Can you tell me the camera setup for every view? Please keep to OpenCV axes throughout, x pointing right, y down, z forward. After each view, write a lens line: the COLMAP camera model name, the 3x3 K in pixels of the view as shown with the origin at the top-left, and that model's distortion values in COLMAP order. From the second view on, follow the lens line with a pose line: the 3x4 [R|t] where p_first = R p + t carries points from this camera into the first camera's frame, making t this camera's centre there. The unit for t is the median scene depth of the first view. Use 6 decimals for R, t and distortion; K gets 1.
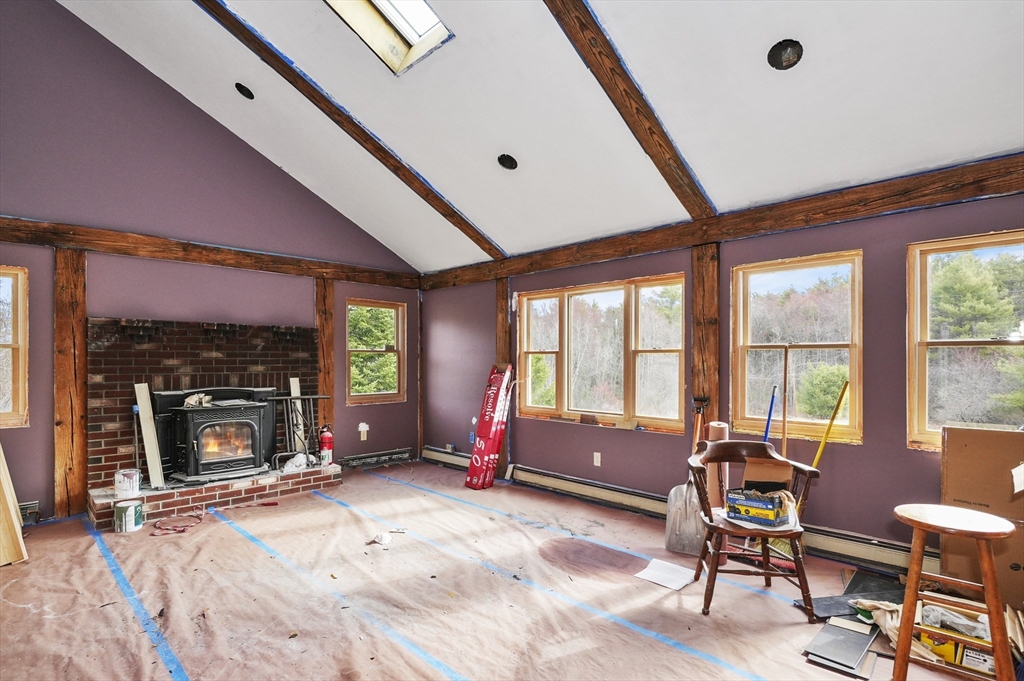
lens RADIAL K [[507.9, 0, 505.8], [0, 507.9, 360.9], [0, 0, 1]] dist [-0.002742, -0.001492]
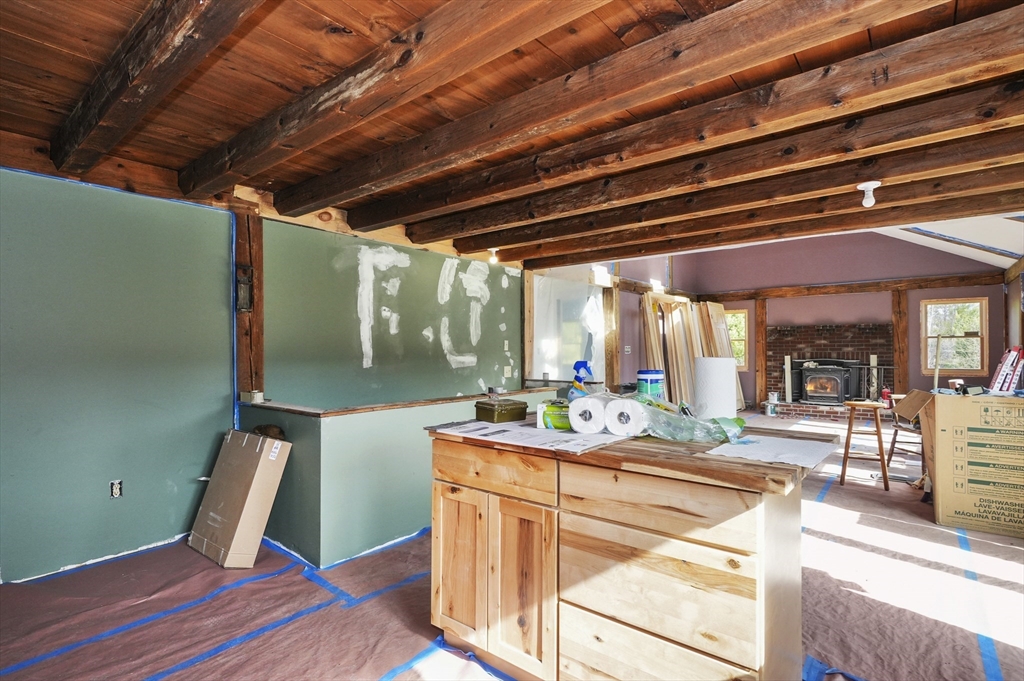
lens RADIAL K [[504.2, 0, 509.4], [0, 504.2, 344.4], [0, 0, 1]] dist [-0.003170, -0.000503]
pose [[0.100408, -0.010513, -0.994891, 1.384504], [0.004731, 0.999938, -0.010089, 0.012998], [0.994935, -0.003693, 0.100451, -0.428652]]
